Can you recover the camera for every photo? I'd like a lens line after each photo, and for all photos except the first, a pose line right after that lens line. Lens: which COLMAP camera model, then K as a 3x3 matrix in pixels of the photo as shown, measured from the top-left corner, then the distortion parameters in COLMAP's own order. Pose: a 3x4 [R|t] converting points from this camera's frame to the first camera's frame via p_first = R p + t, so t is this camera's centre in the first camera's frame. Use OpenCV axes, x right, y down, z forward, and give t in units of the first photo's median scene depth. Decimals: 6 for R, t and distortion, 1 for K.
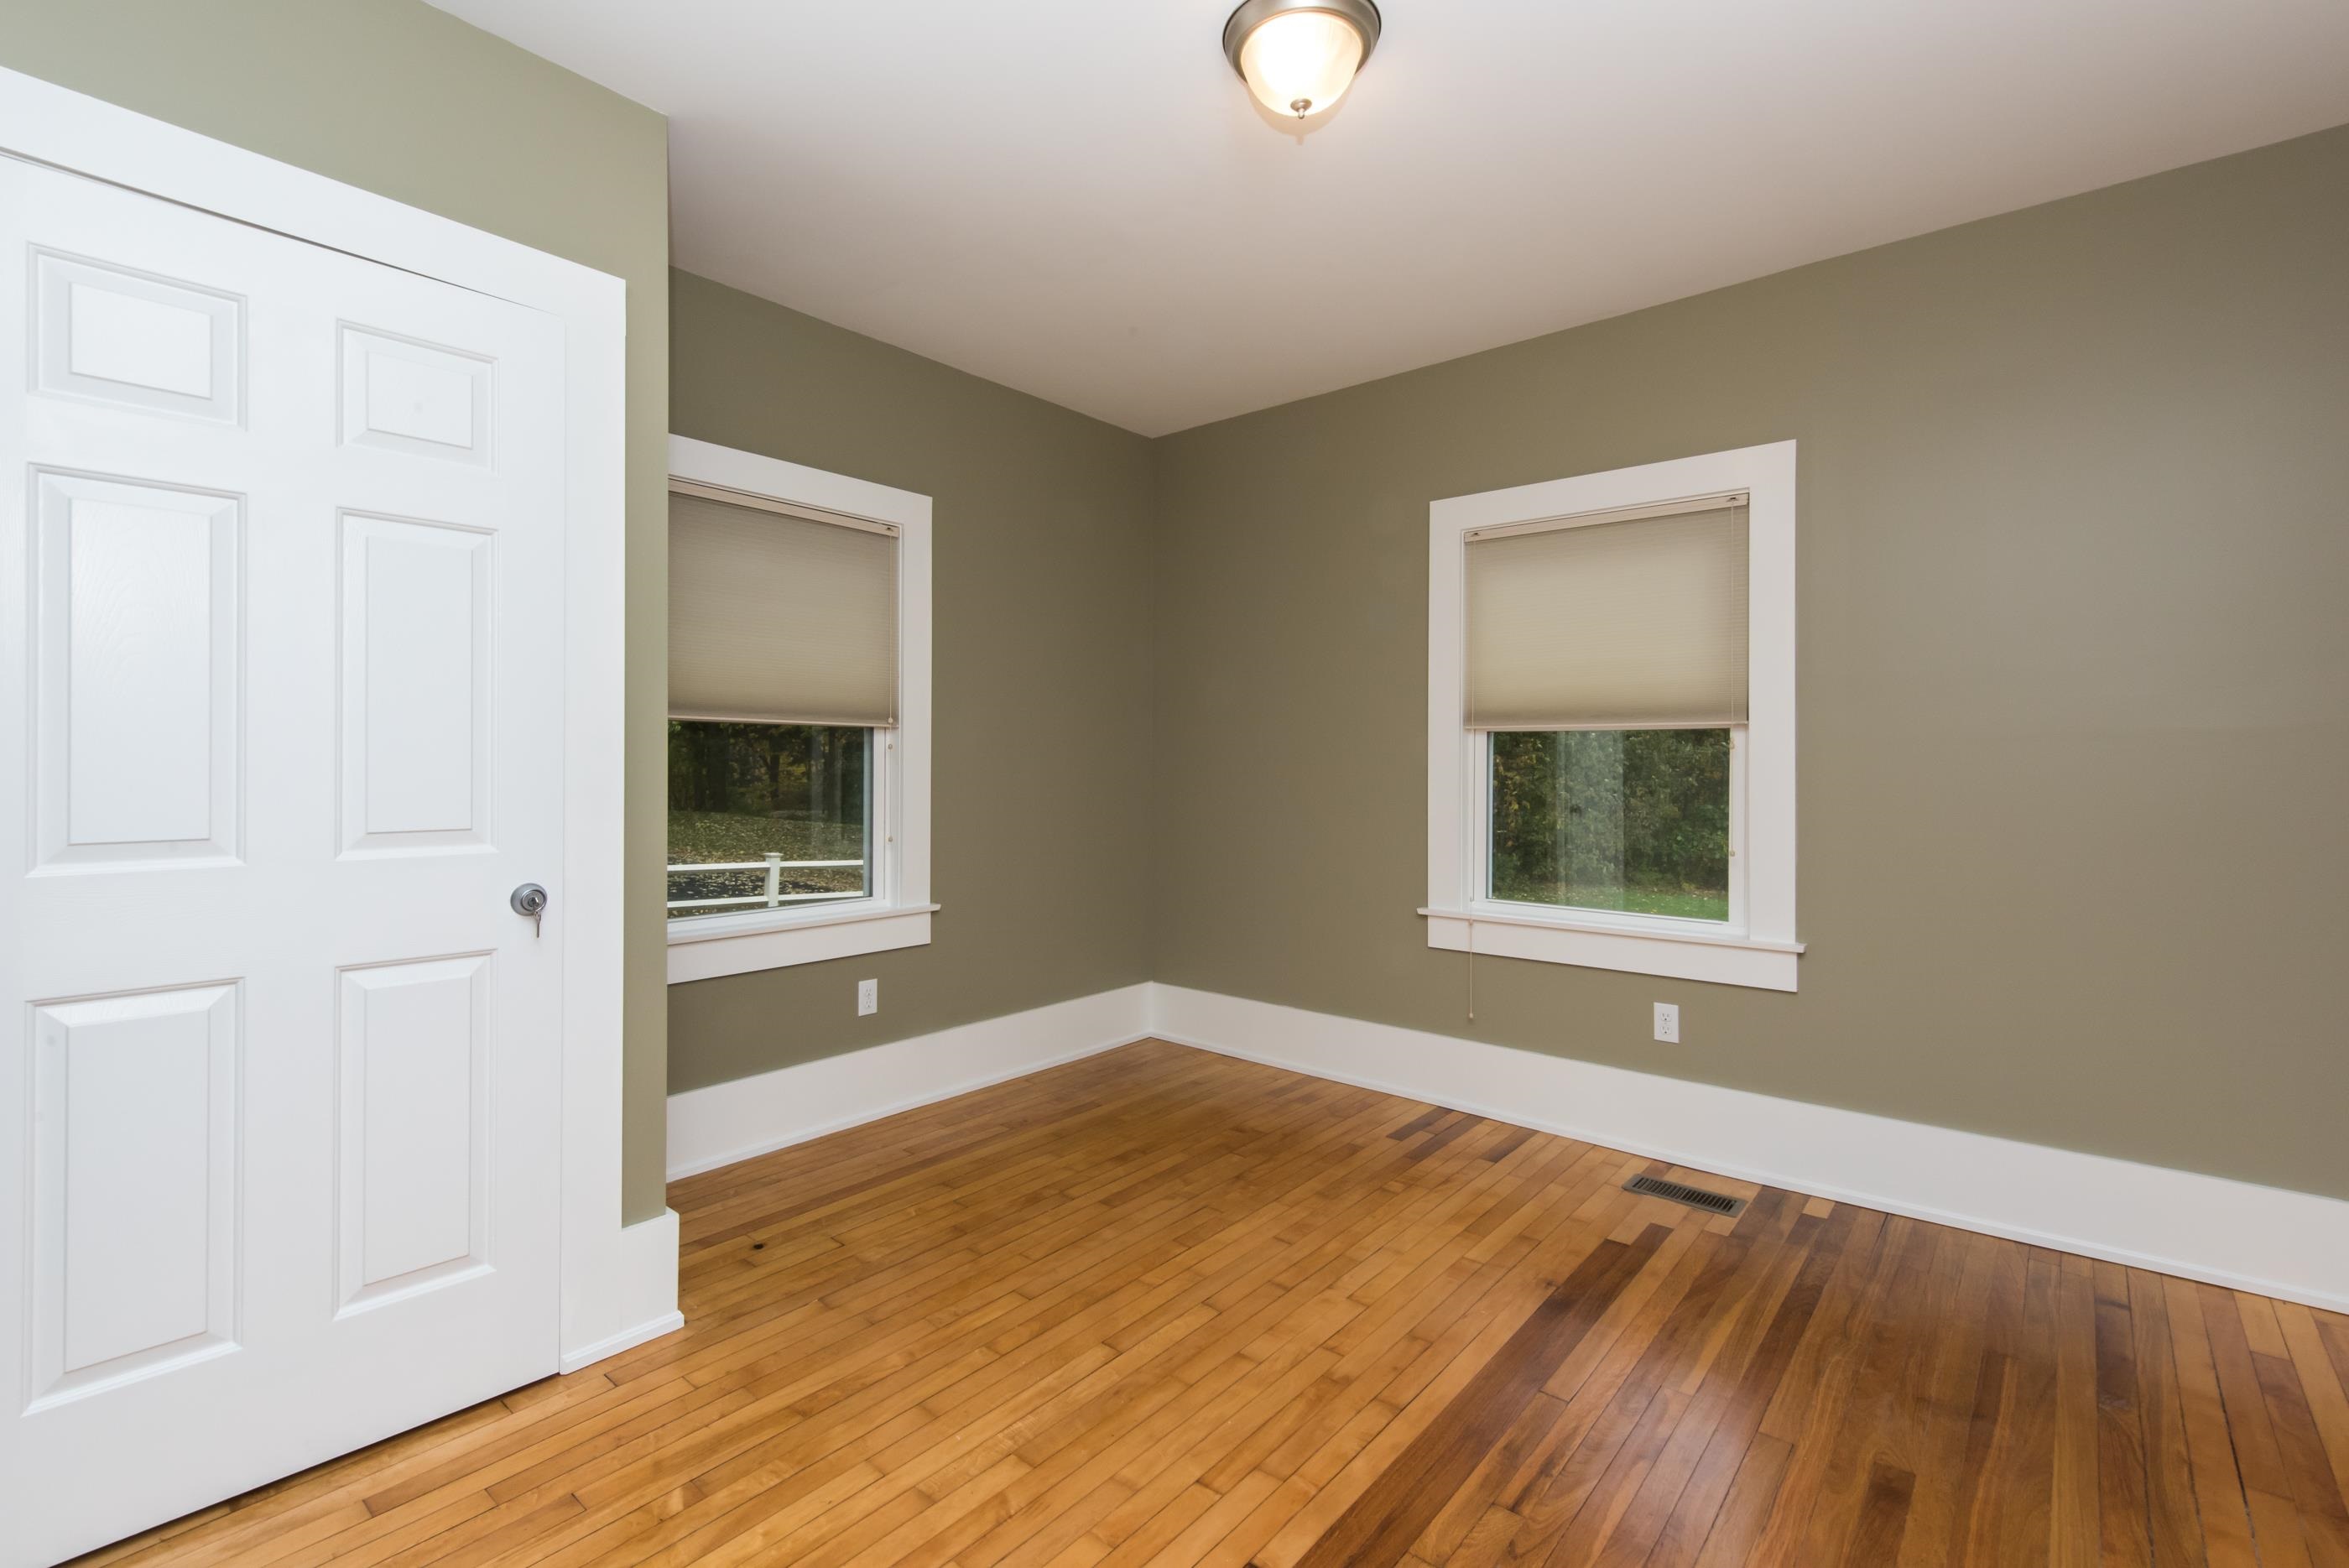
lens RADIAL K [[1039.0, 0, 1177.5], [0, 1039.0, 786.8], [0, 0, 1]] dist [0.005444, -0.001949]
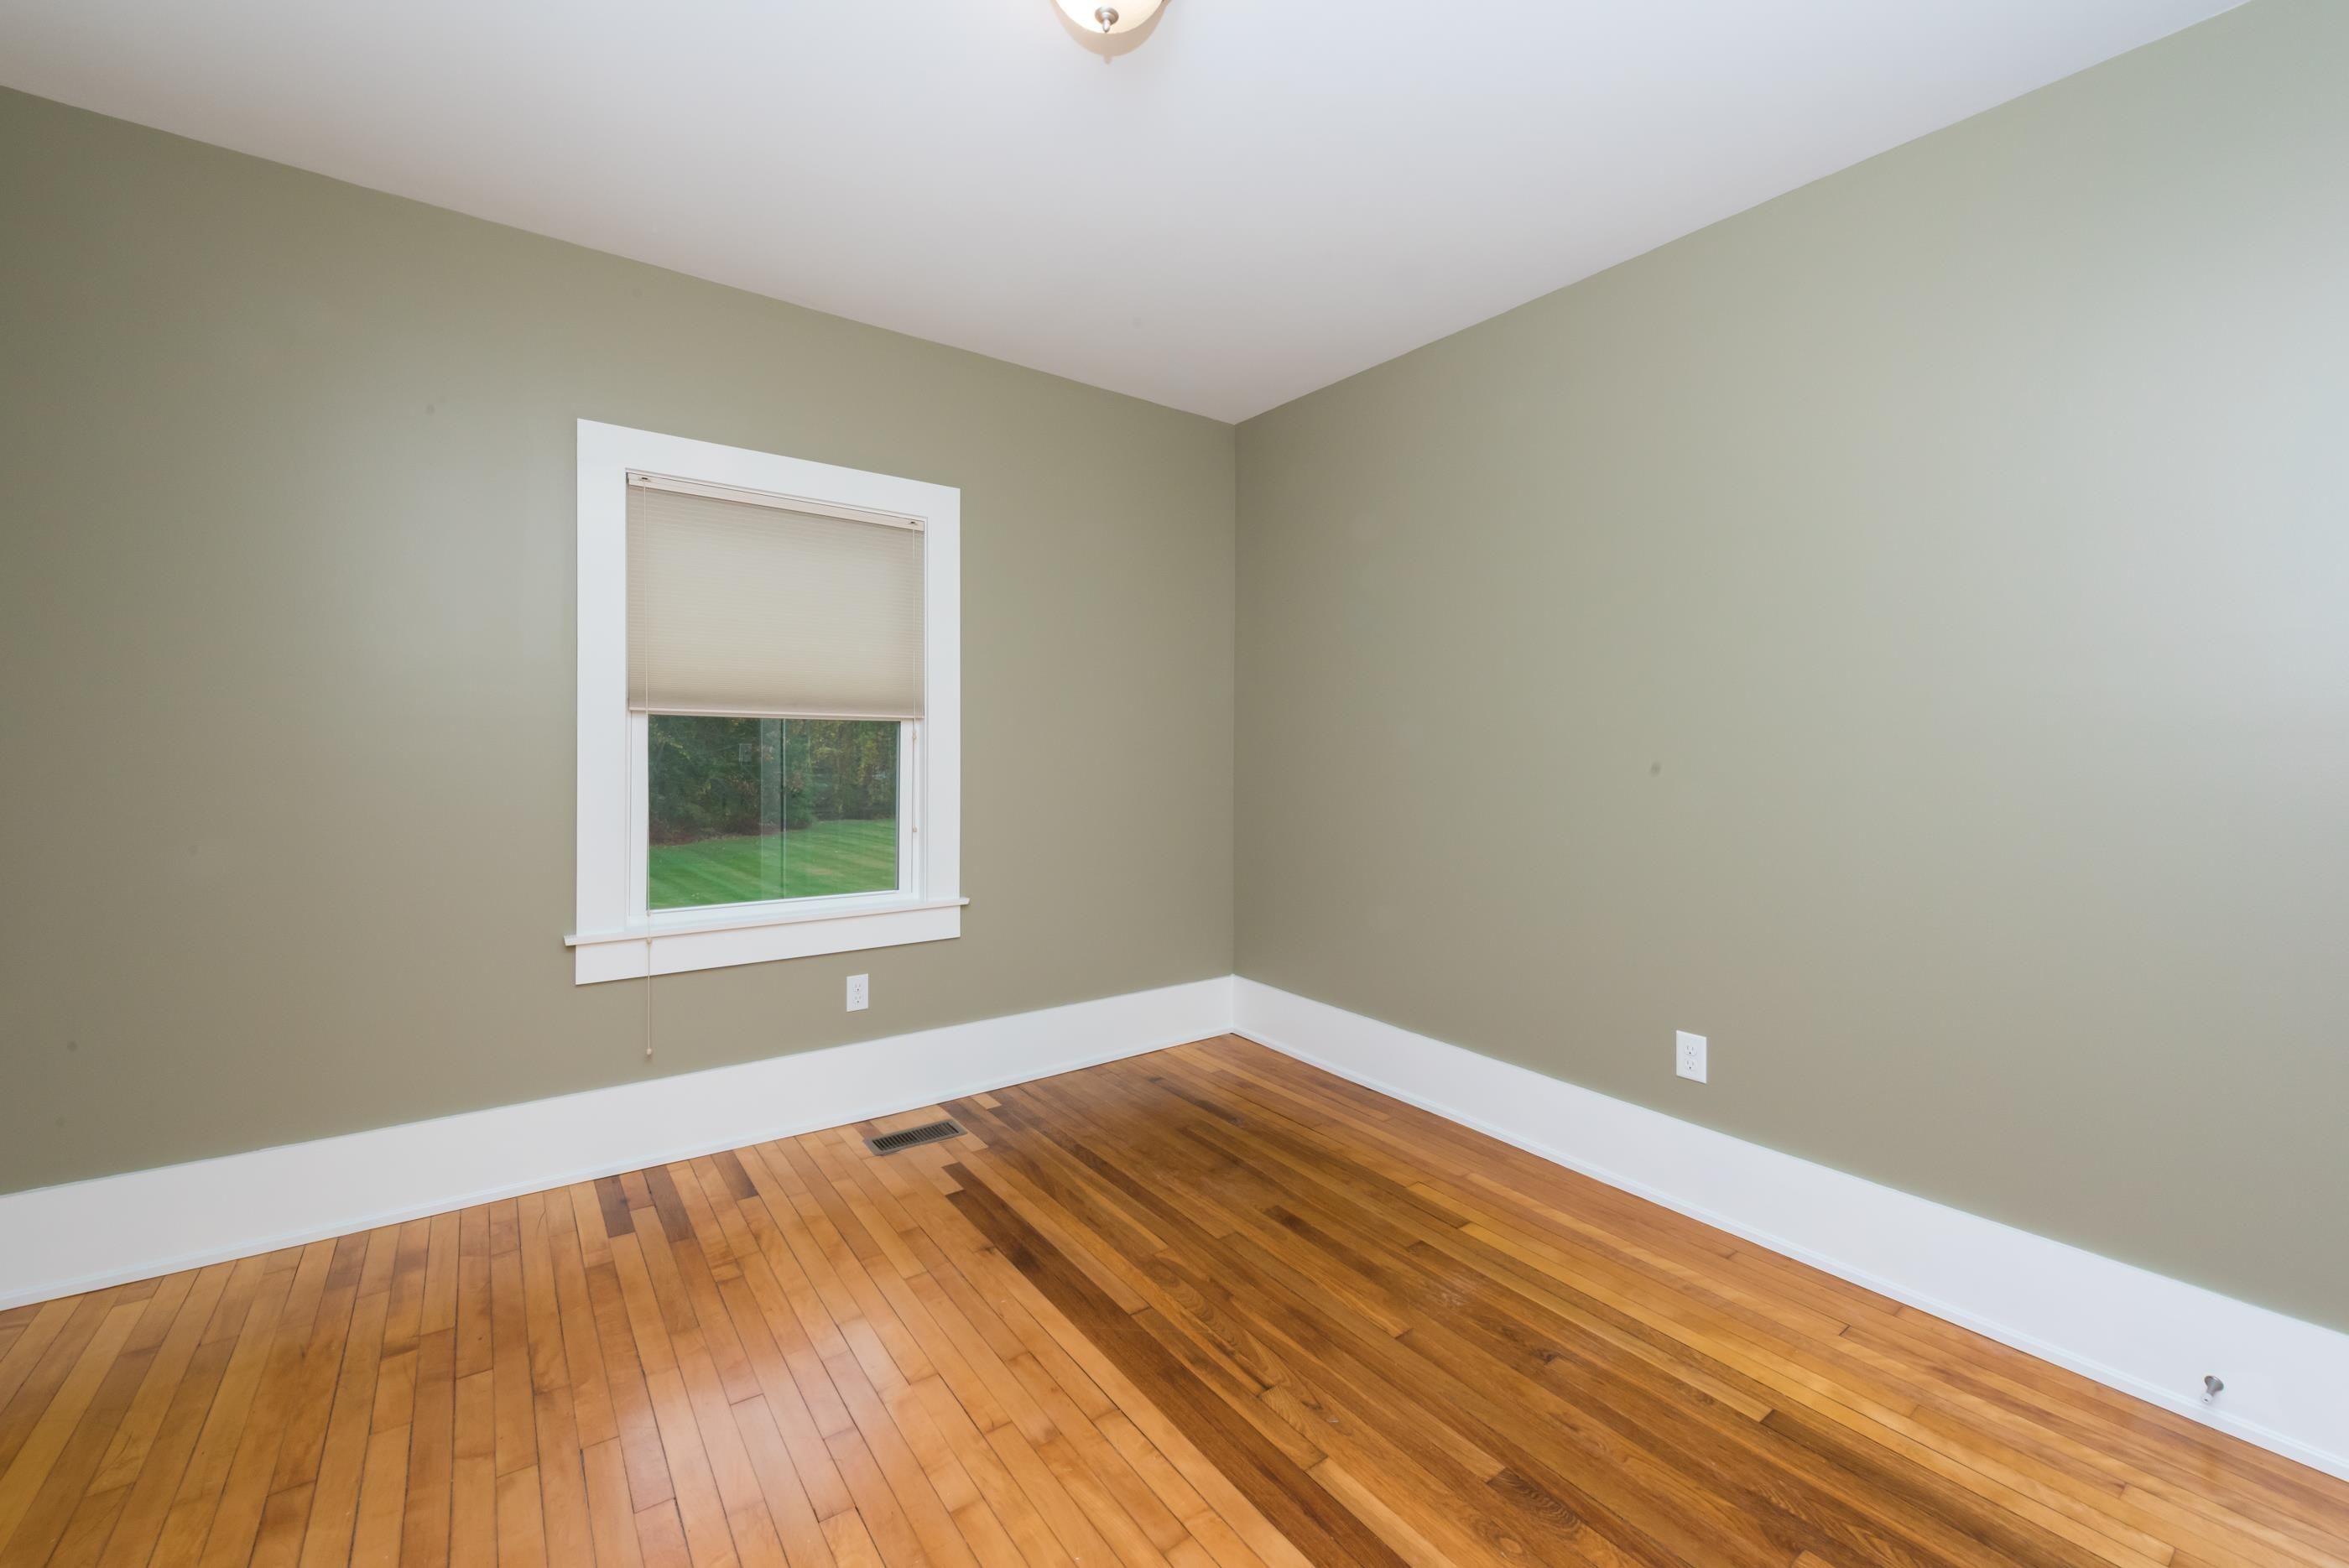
lens RADIAL K [[962.0, 0, 1175.6], [0, 962.0, 778.8], [0, 0, 1]] dist [0.015492, -0.004525]
pose [[0.245909, -0.039647, 0.968482, -0.443381], [0.021408, 0.999142, 0.035466, -0.018146], [-0.969056, 0.012012, 0.246547, 0.501971]]
